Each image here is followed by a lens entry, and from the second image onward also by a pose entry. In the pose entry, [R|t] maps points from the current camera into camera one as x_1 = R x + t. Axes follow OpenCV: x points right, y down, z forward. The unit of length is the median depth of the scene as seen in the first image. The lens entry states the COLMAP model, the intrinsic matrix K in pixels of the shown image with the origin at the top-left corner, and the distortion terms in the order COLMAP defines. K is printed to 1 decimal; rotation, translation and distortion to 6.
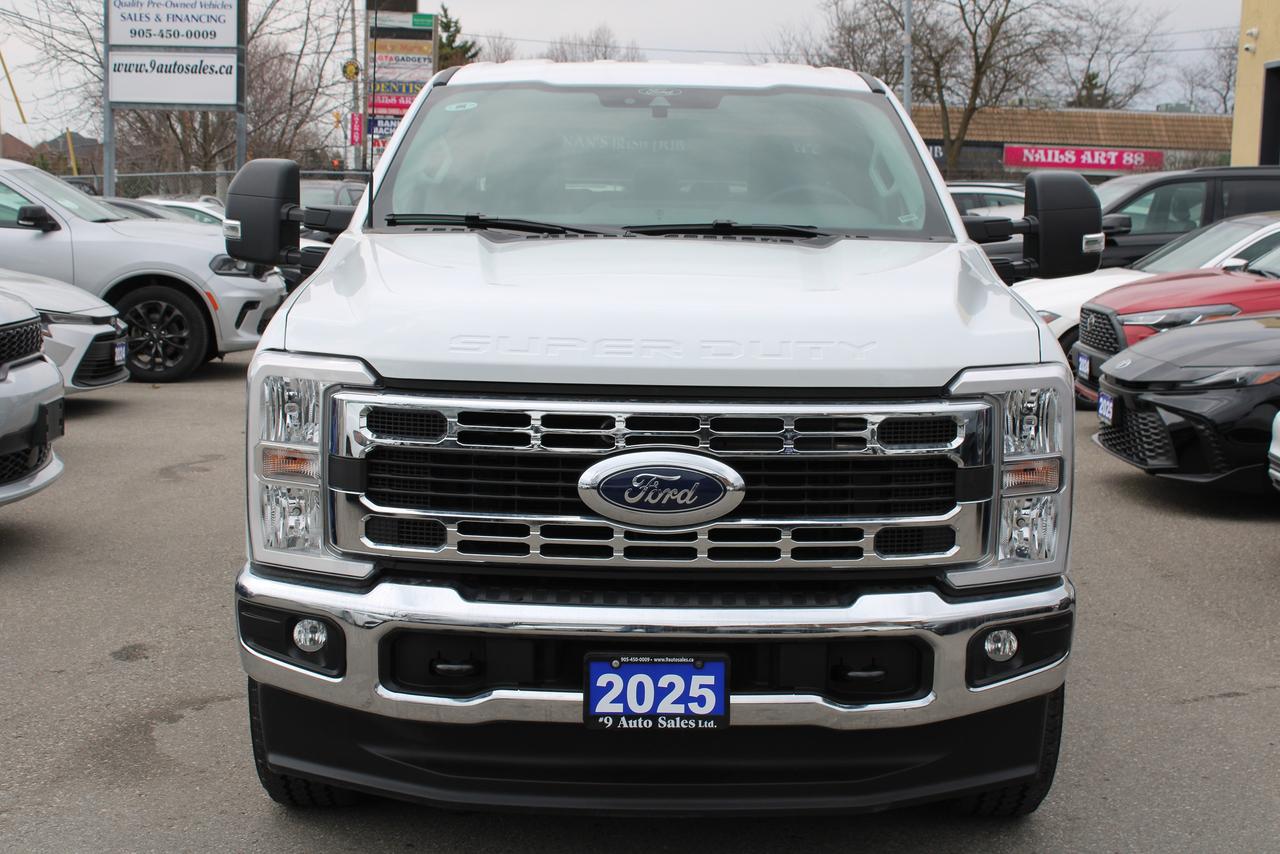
lens RADIAL K [[2080.0, 0, 640.3], [0, 2080.0, 428.5], [0, 0, 1]] dist [-0.022967, 0.000000]
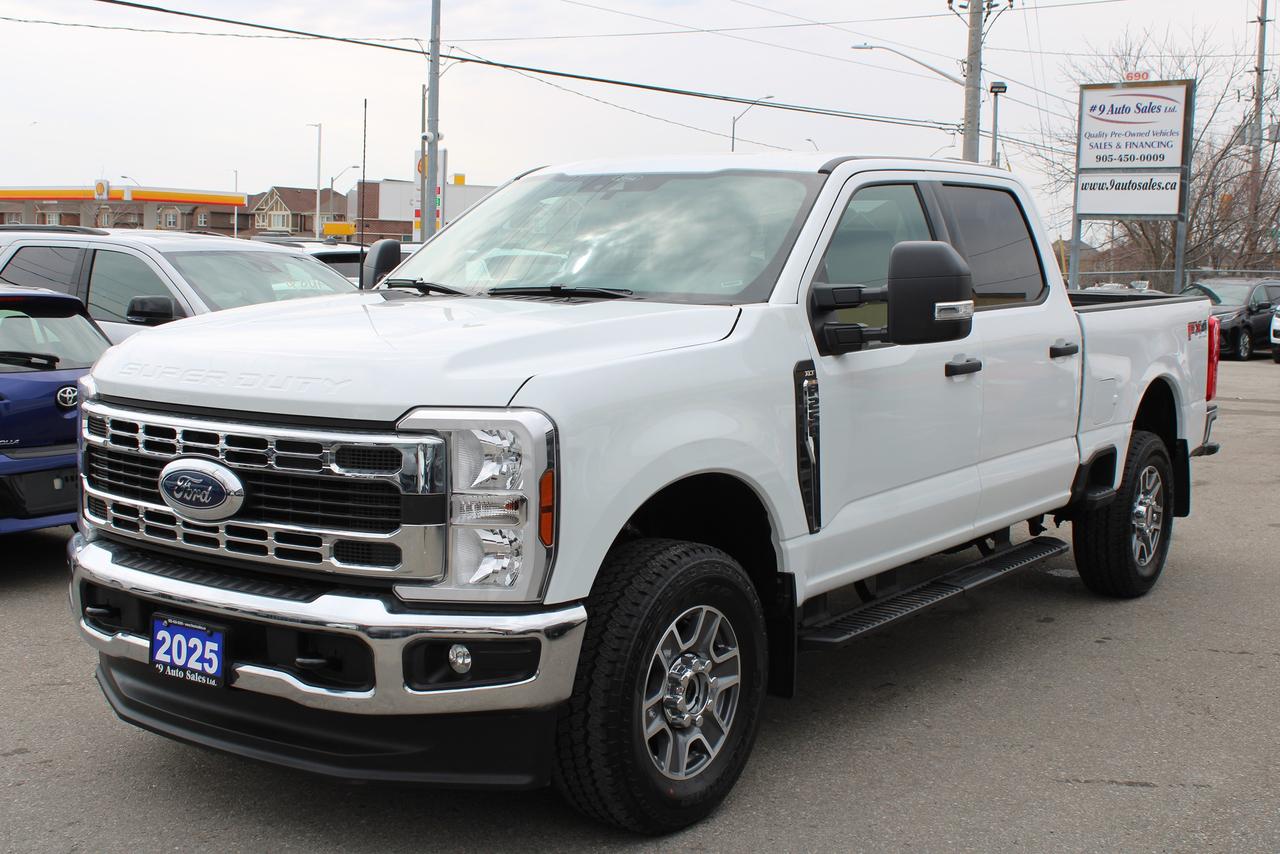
lens RADIAL K [[1662.6, 0, 640.3], [0, 1662.6, 425.9], [0, 0, 1]] dist [-0.079837, 0.000000]
pose [[0.794704, 0.054579, -0.604539, 0.814873], [-0.074584, 0.997183, -0.008017, -0.020762], [0.602398, 0.051460, 0.796535, 0.361001]]
